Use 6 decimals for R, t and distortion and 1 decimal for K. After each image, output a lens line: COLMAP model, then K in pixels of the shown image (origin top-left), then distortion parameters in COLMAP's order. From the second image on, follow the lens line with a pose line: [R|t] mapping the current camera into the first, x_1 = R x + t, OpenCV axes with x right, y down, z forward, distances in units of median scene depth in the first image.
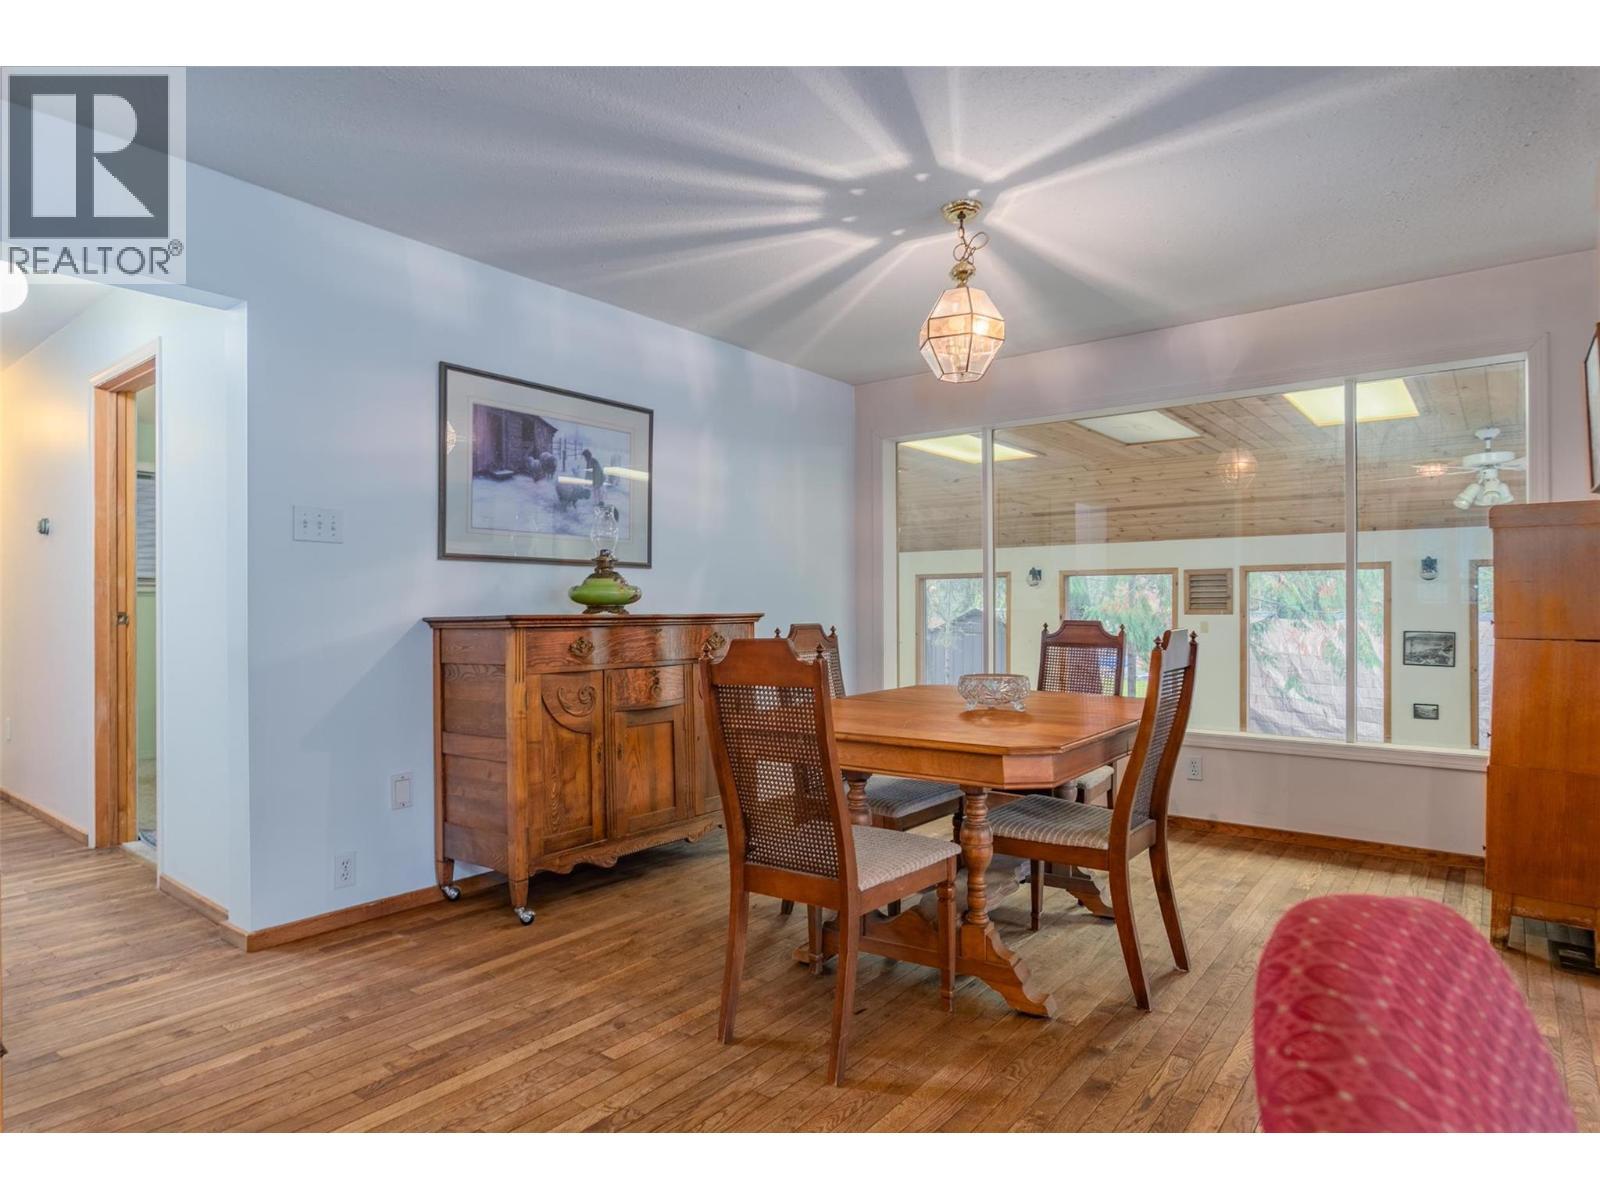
lens RADIAL K [[914.3, 0, 795.5], [0, 914.3, 604.4], [0, 0, 1]] dist [-0.004230, 0.001294]
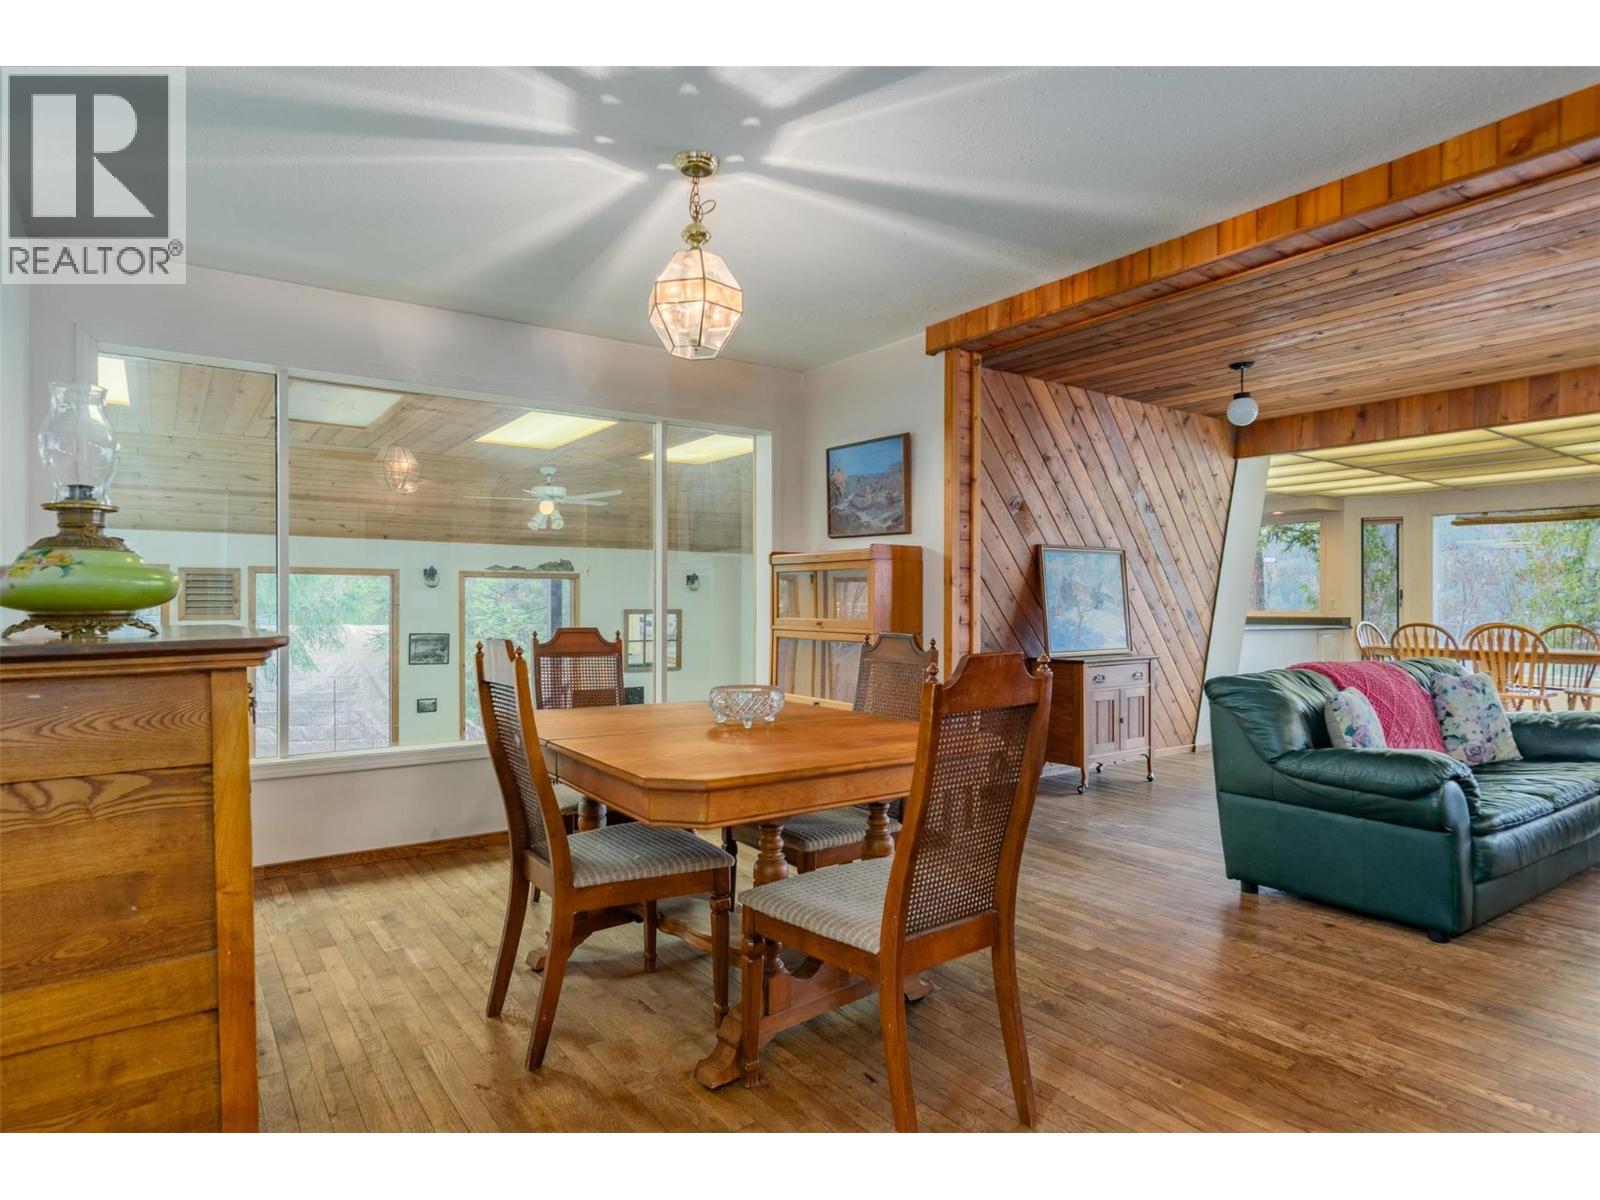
lens RADIAL K [[914.3, 0, 790.2], [0, 914.3, 607.8], [0, 0, 1]] dist [-0.004230, 0.001294]
pose [[0.290242, 0.003998, 0.956945, -0.532319], [-0.003937, 0.999988, -0.002983, -0.000448], [-0.956945, -0.002901, 0.290255, 0.550582]]
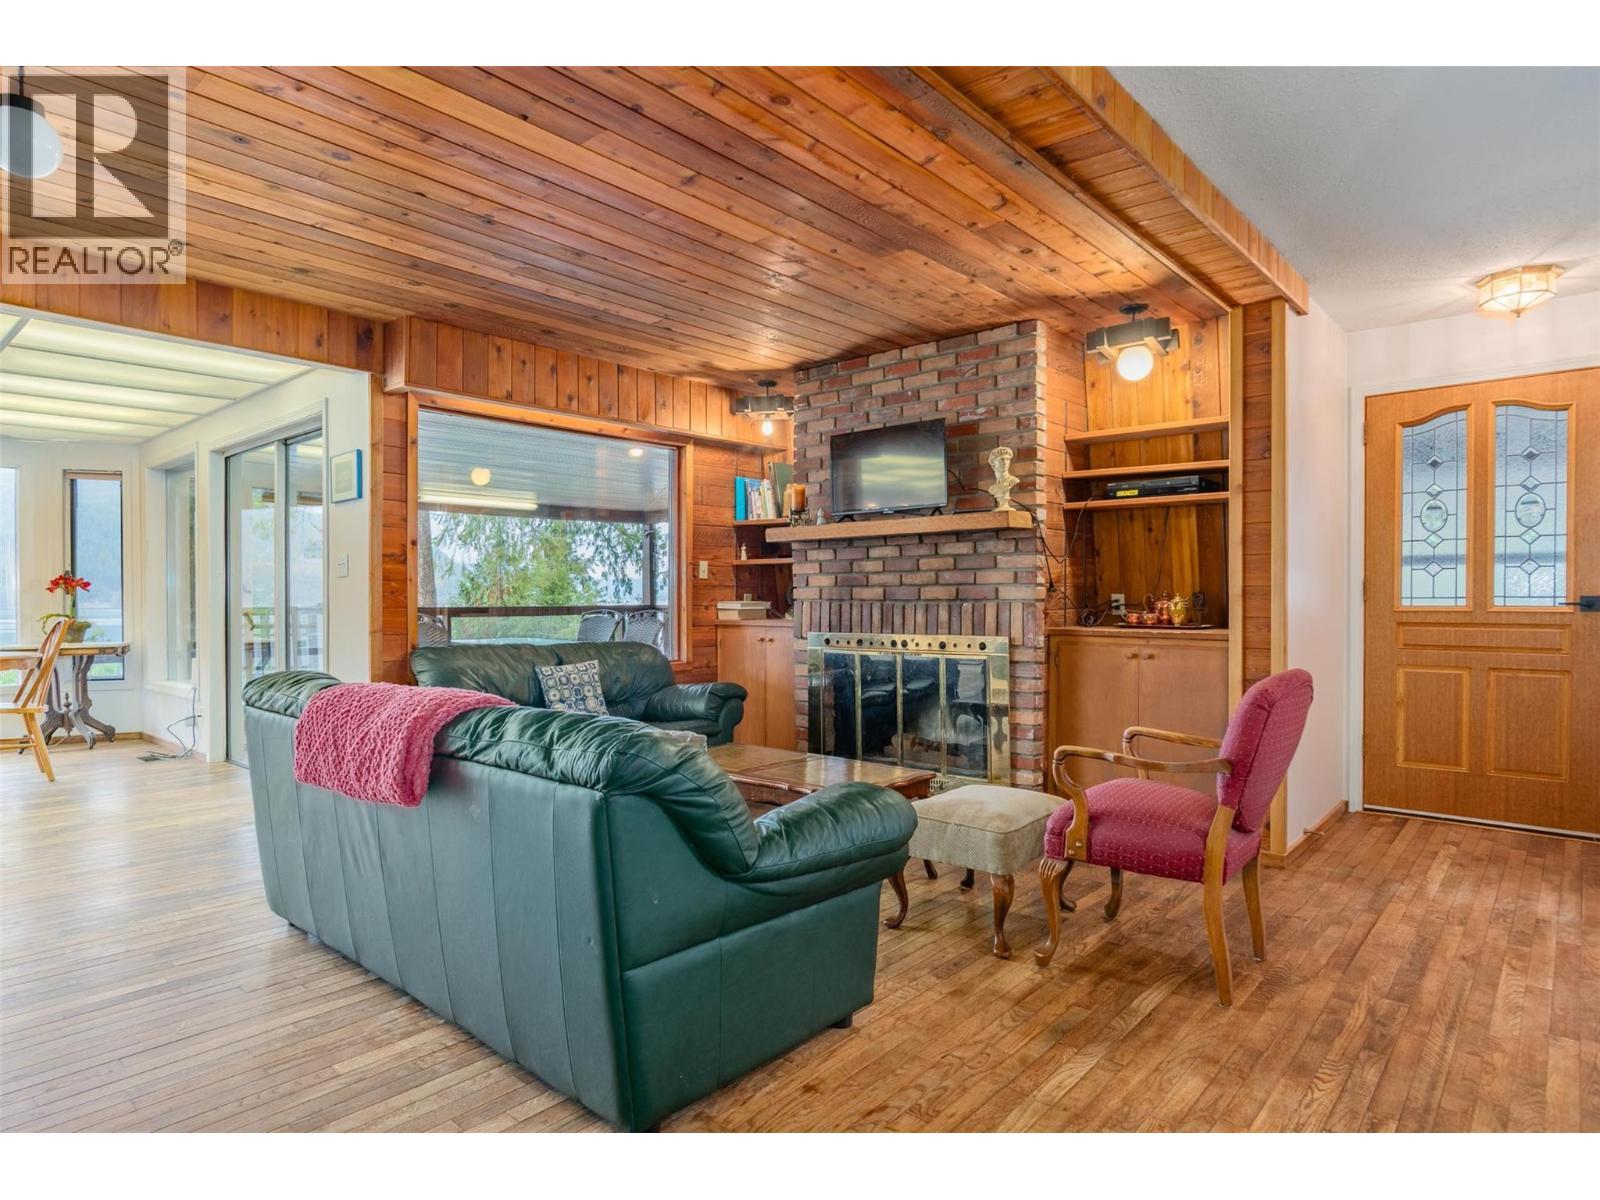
lens RADIAL K [[914.3, 0, 795.1], [0, 914.3, 605.5], [0, 0, 1]] dist [-0.004230, 0.001294]
pose [[-0.998830, 0.003954, 0.048194, 0.402034], [0.004338, 0.999960, 0.007874, -0.002851], [-0.048161, 0.008074, -0.998807, 0.858064]]
